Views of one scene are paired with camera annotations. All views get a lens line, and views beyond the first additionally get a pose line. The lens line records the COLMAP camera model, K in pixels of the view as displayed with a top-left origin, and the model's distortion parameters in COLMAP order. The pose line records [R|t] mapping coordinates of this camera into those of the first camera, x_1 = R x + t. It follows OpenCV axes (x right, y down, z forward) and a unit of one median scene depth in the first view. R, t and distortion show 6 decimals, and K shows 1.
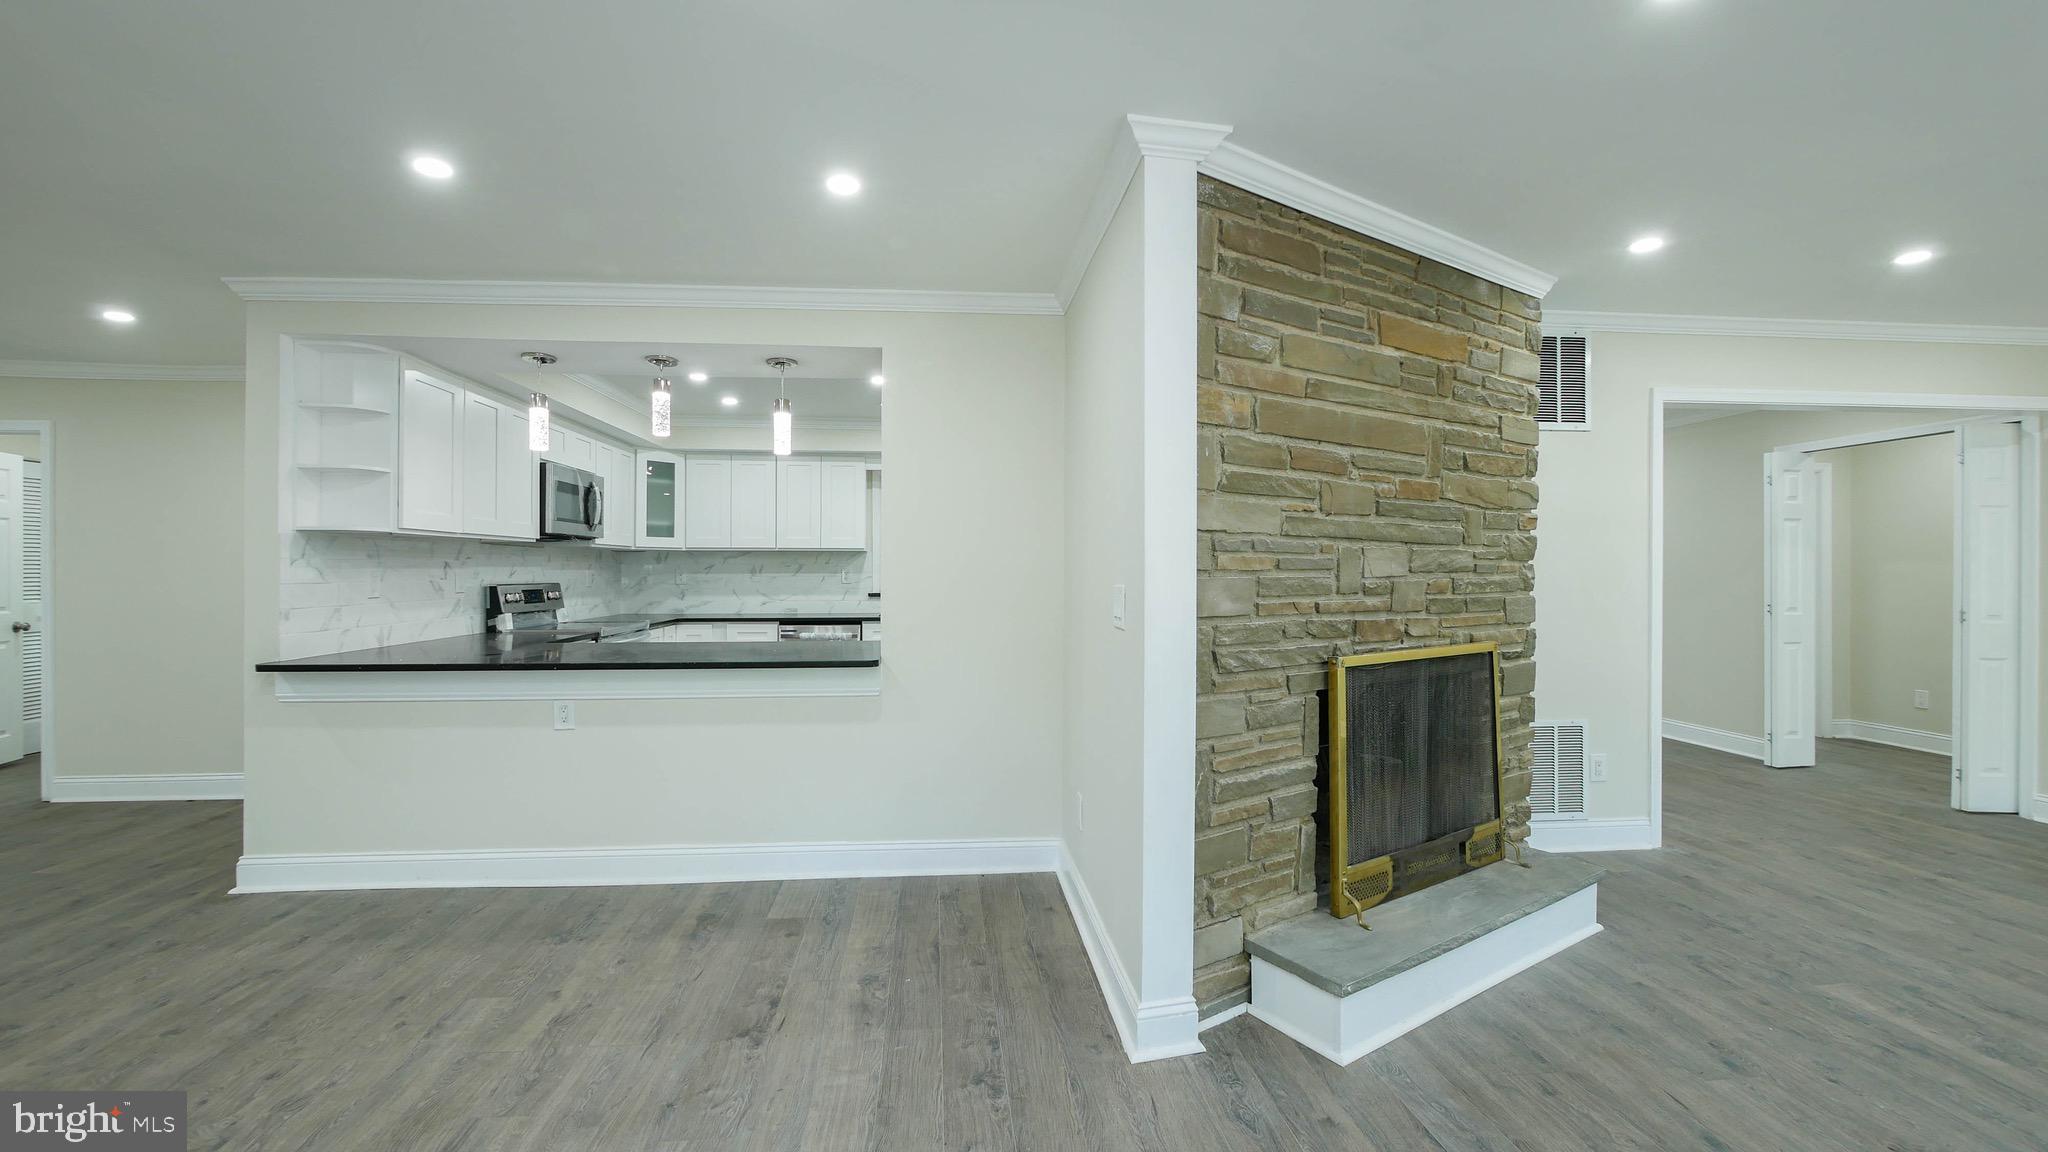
lens RADIAL K [[840.8, 0, 1015.1], [0, 840.8, 569.9], [0, 0, 1]] dist [-0.003992, -0.000414]
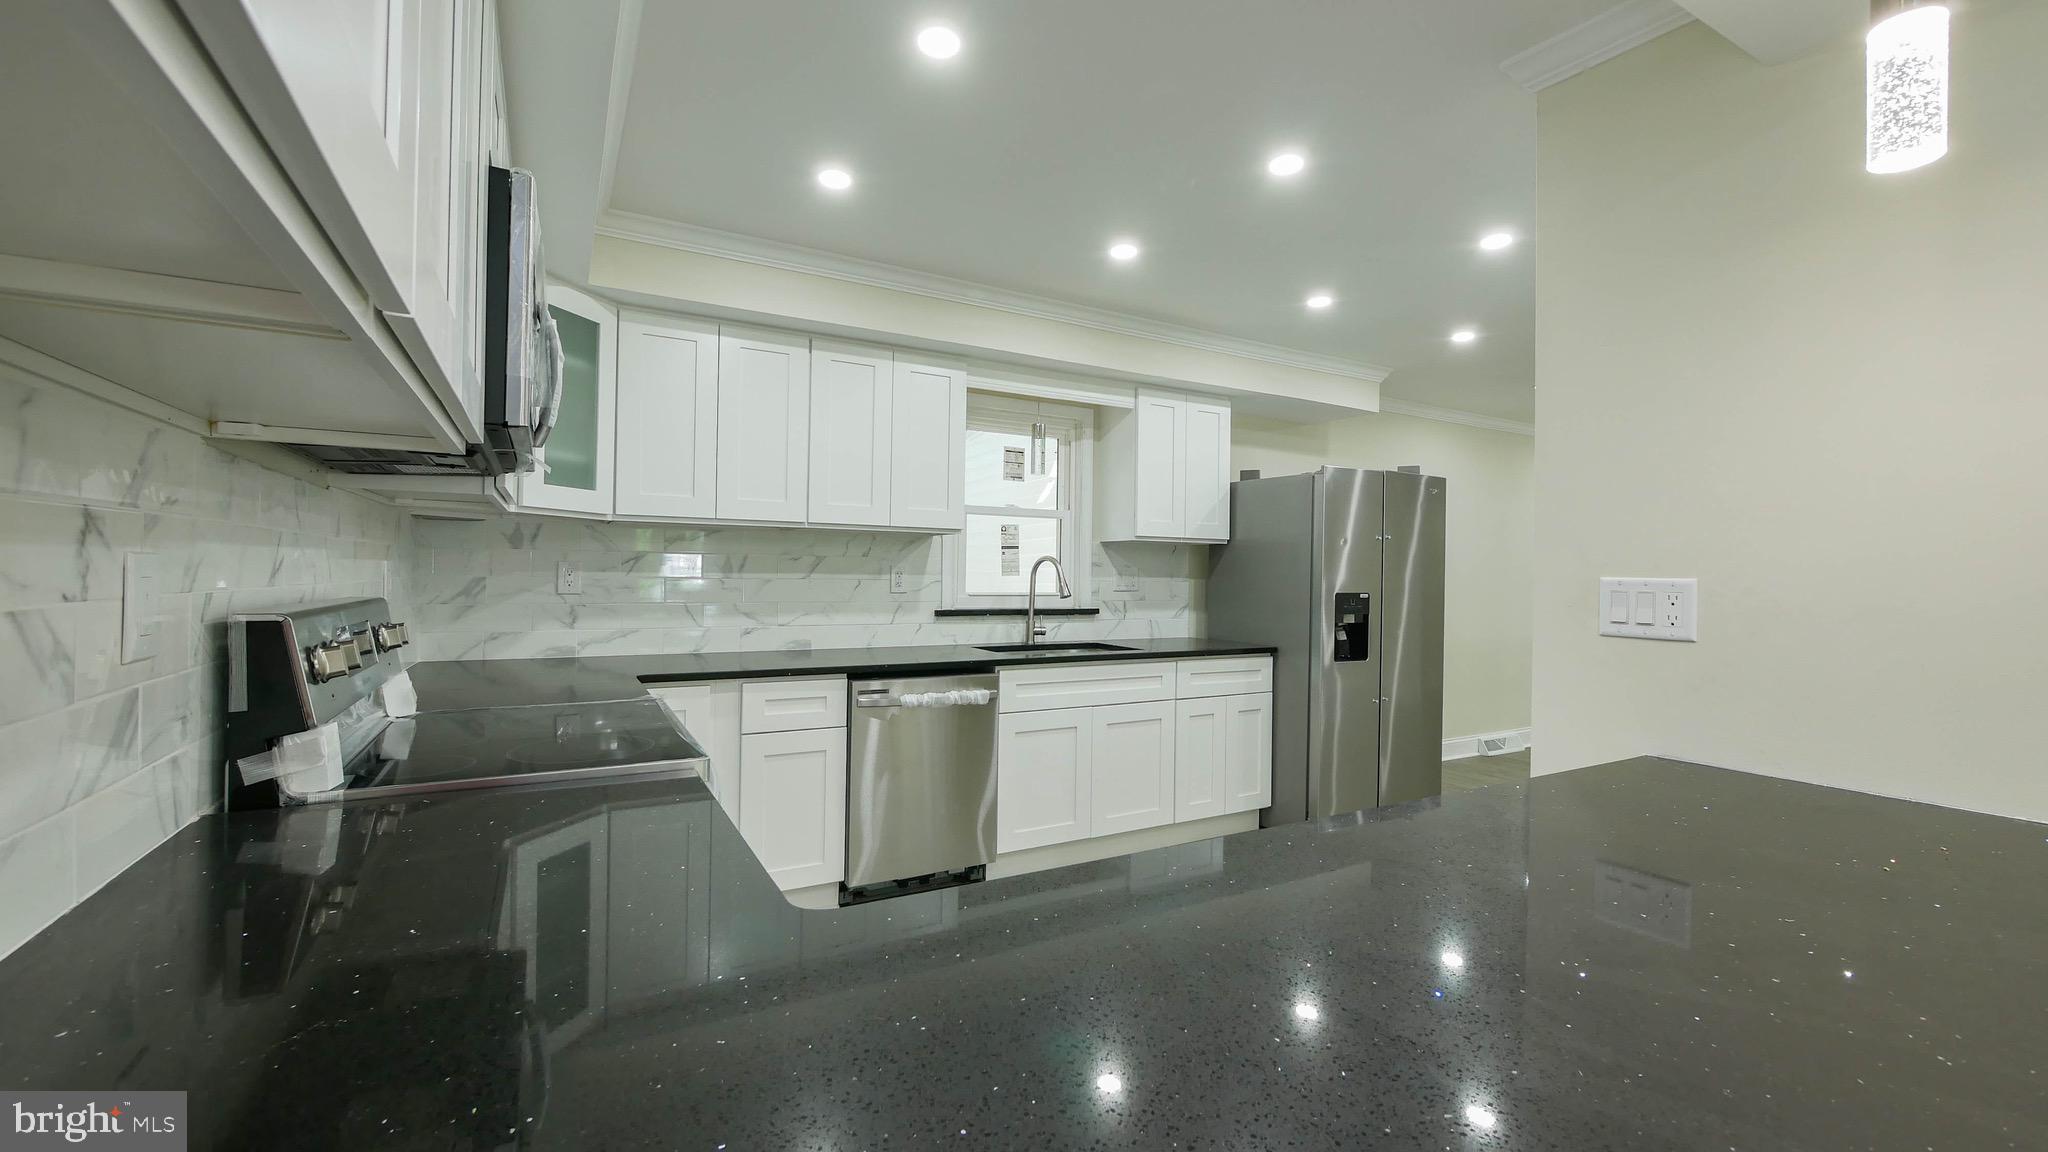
lens RADIAL K [[840.8, 0, 1019.8], [0, 840.8, 571.9], [0, 0, 1]] dist [-0.003992, -0.000414]
pose [[0.914740, 0.013668, 0.403812, -0.727622], [-0.015344, 0.999882, 0.000914, 0.001703], [-0.403751, -0.007032, 0.914842, 0.961686]]
